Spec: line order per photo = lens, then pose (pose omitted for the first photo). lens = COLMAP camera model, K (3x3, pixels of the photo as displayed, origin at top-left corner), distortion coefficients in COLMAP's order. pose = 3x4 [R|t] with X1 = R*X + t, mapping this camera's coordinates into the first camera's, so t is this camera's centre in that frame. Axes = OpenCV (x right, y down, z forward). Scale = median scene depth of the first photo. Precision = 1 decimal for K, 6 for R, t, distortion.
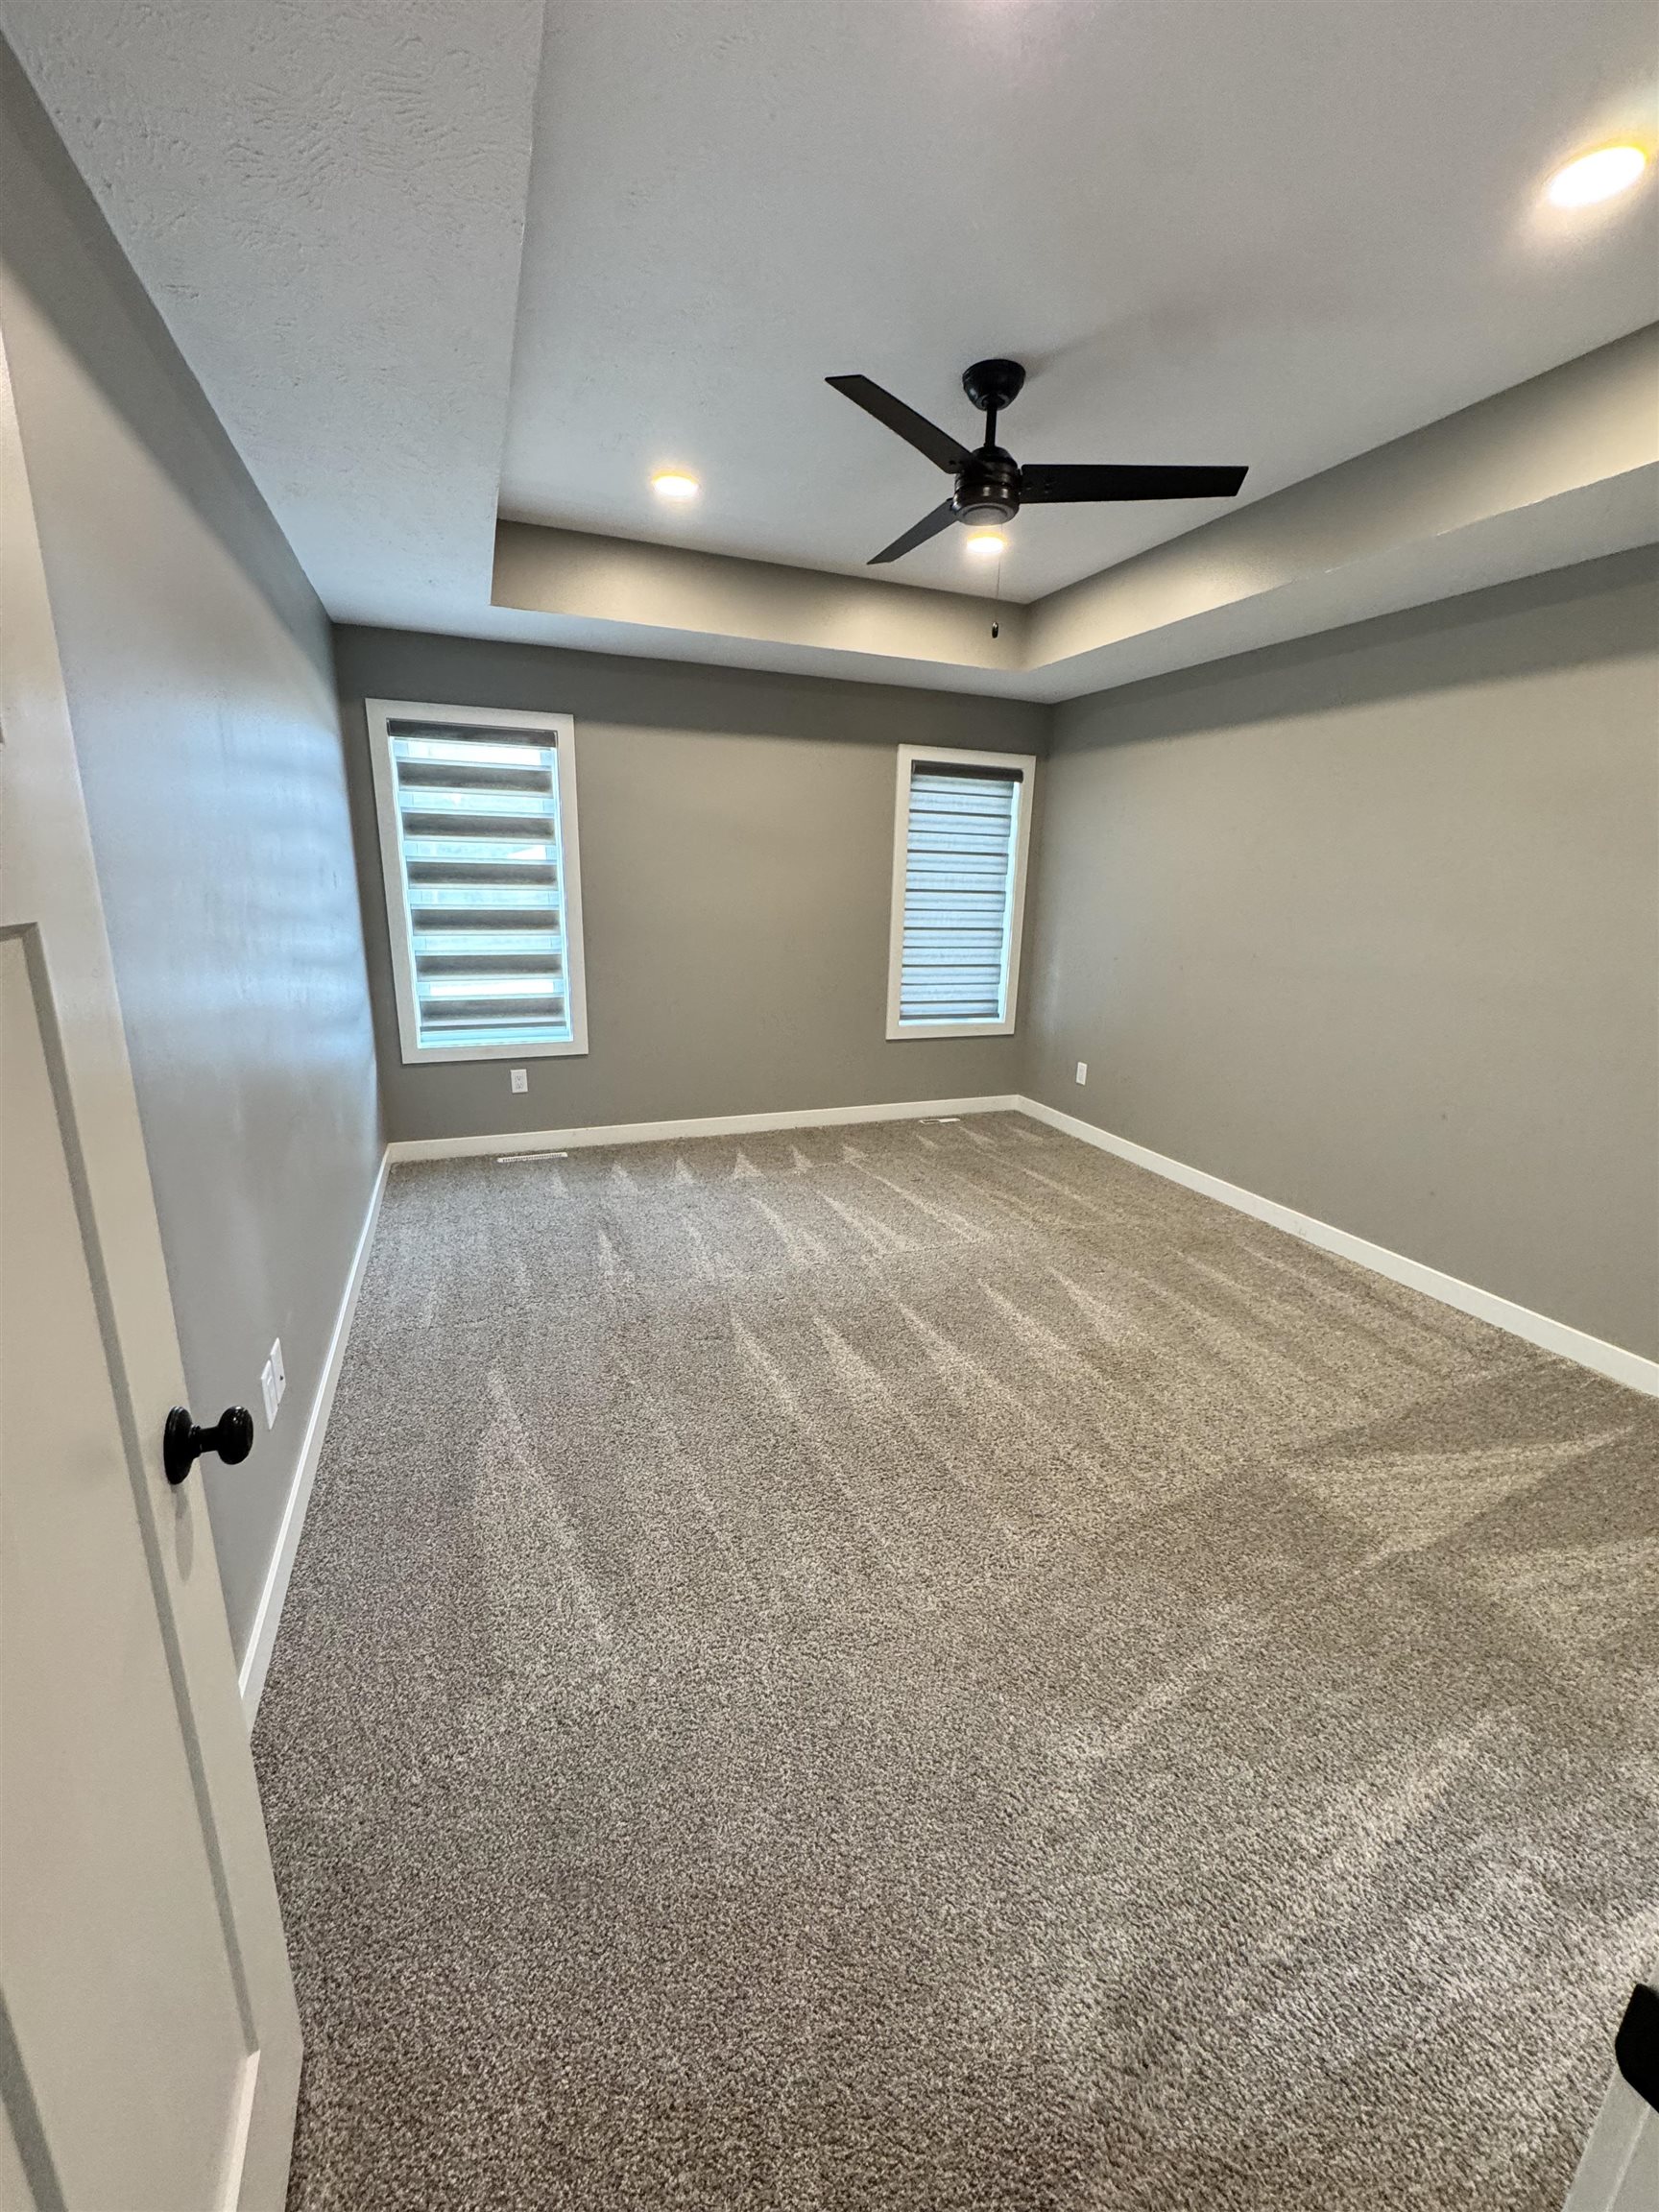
lens RADIAL K [[885.5, 0, 829.5], [0, 885.5, 1106.0], [0, 0, 1]] dist [-0.006853, -0.000348]
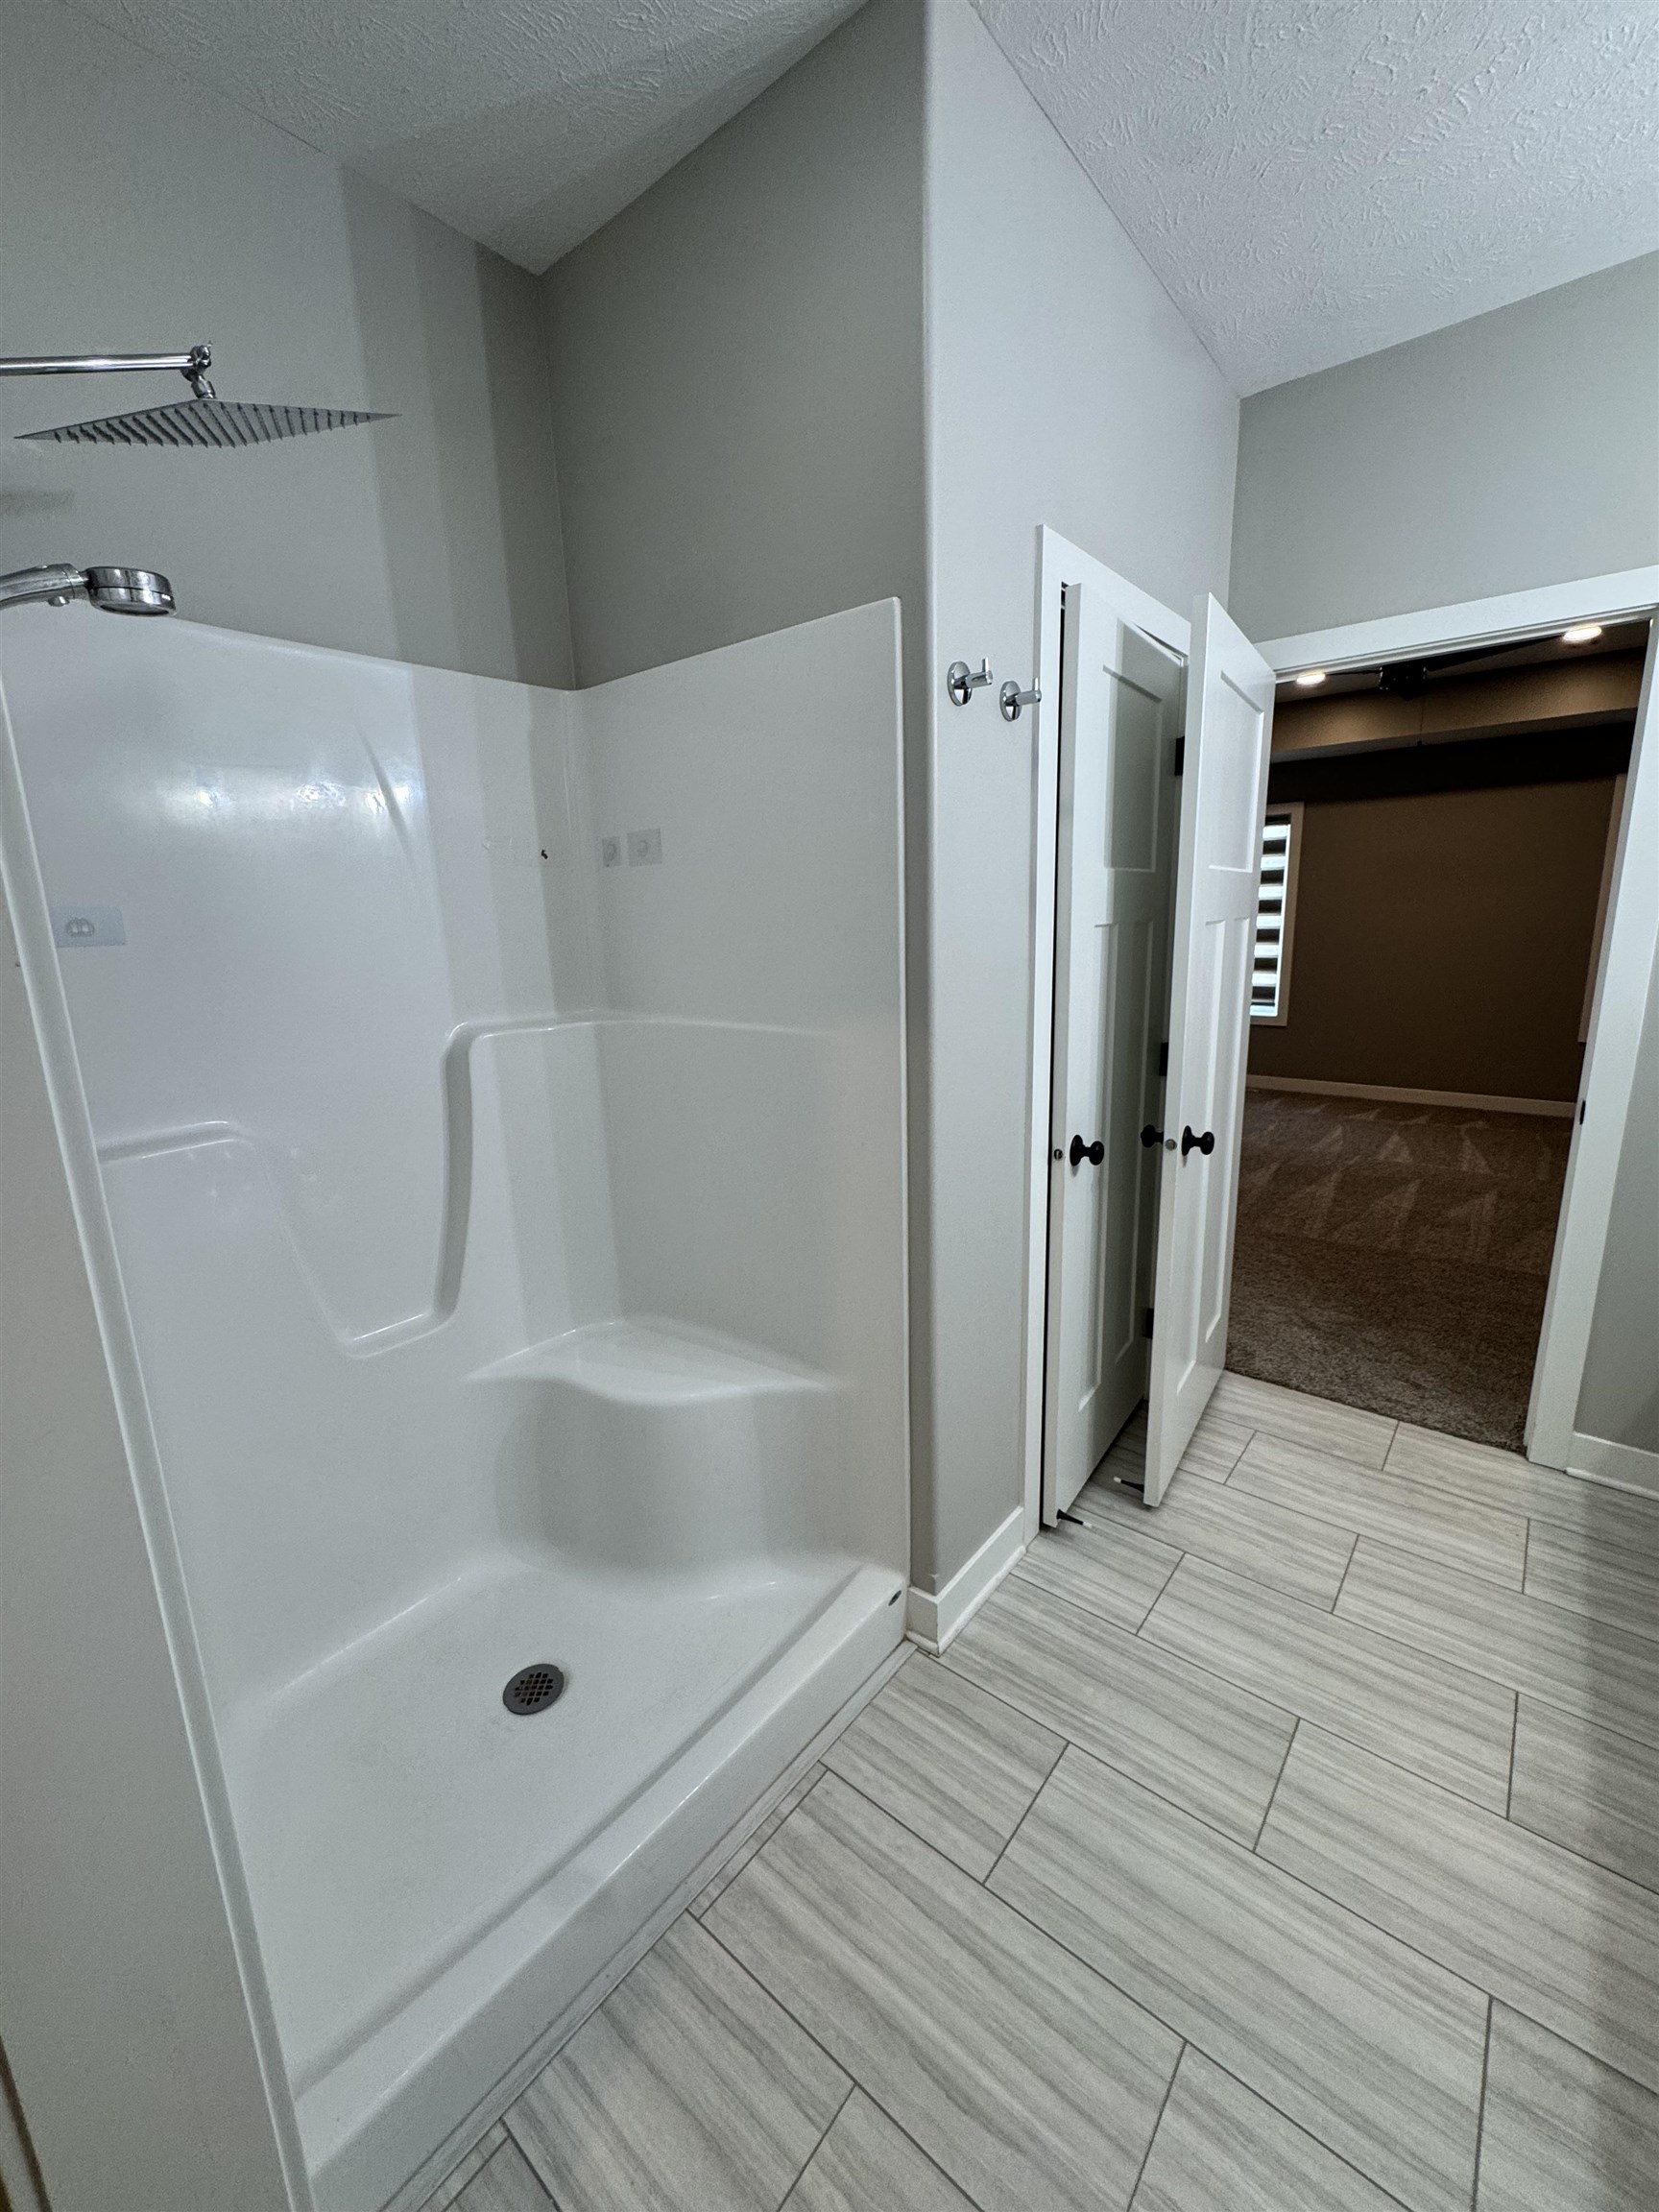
lens RADIAL K [[885.5, 0, 829.5], [0, 885.5, 1106.0], [0, 0, 1]] dist [-0.006853, -0.000348]
pose [[0.479431, 0.145703, -0.865399, 0.684078], [-0.183812, 0.980920, 0.063321, 0.123403], [0.858114, 0.128713, 0.497066, -0.381962]]
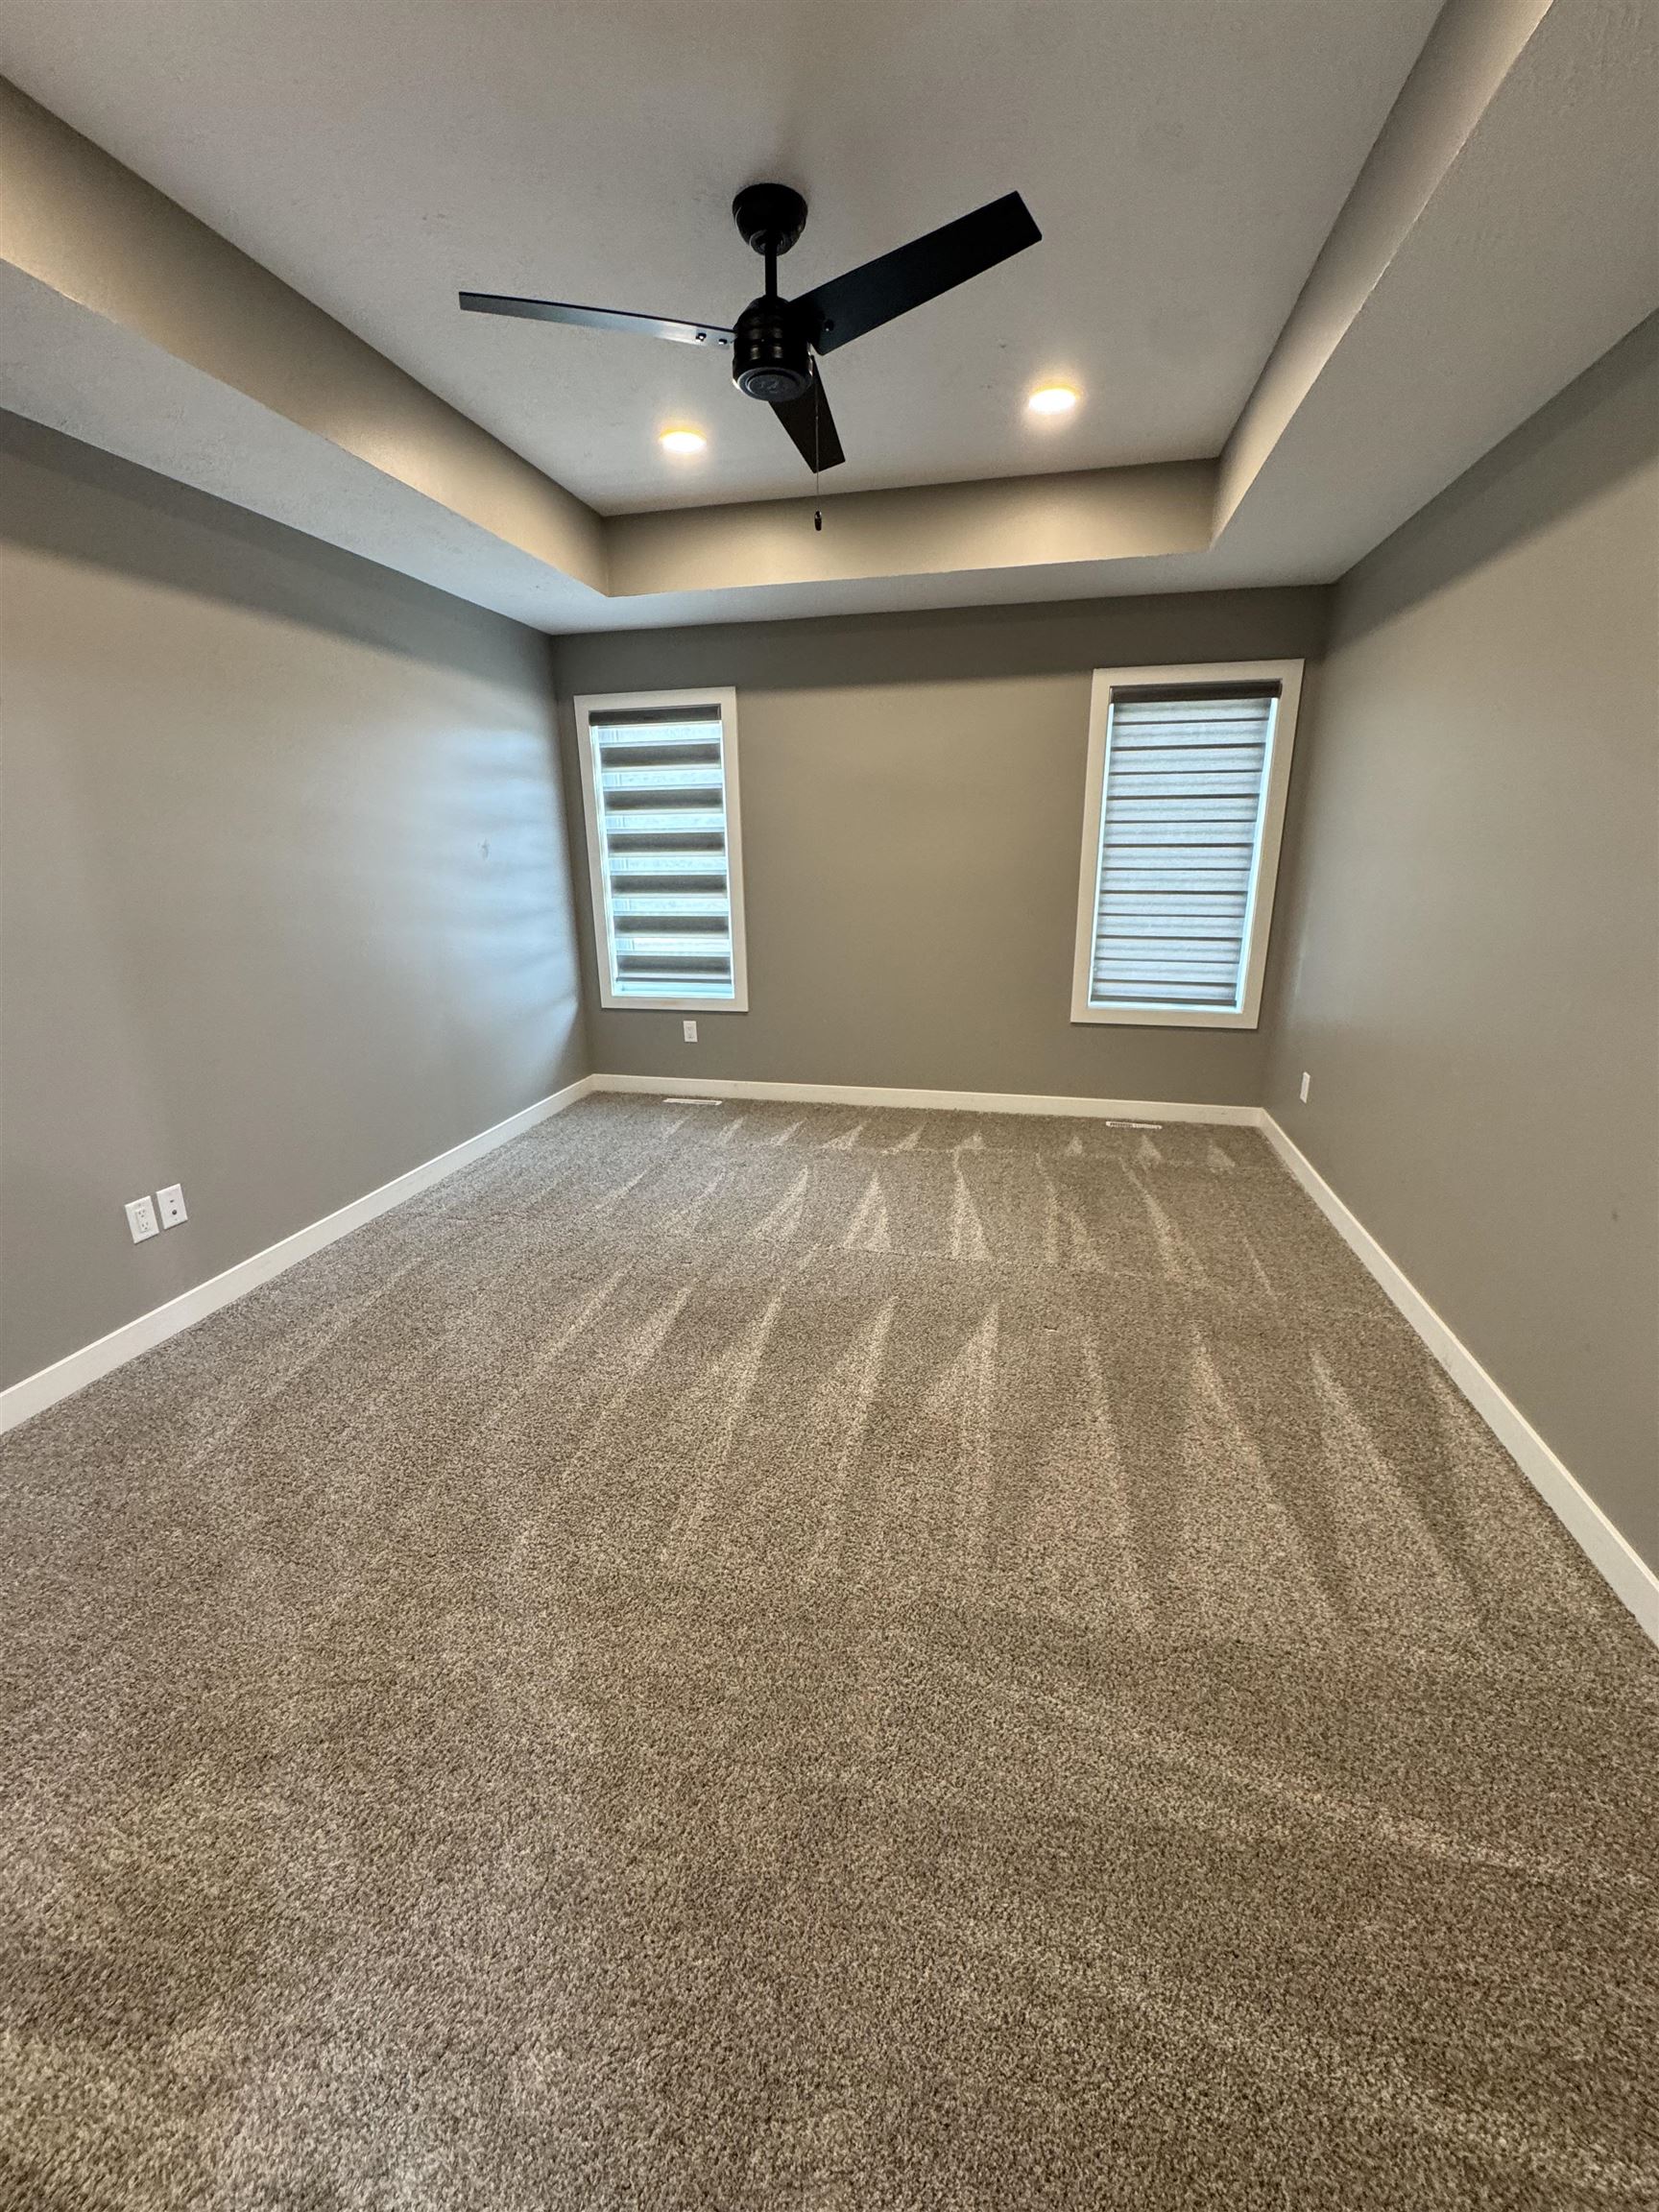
lens RADIAL K [[885.5, 0, 829.5], [0, 885.5, 1106.0], [0, 0, 1]] dist [-0.006853, -0.000348]
pose [[0.822285, 0.129733, -0.554091, 0.426775], [-0.113574, 0.991492, 0.063597, -0.026662], [0.557627, 0.010635, 0.830023, 0.187397]]
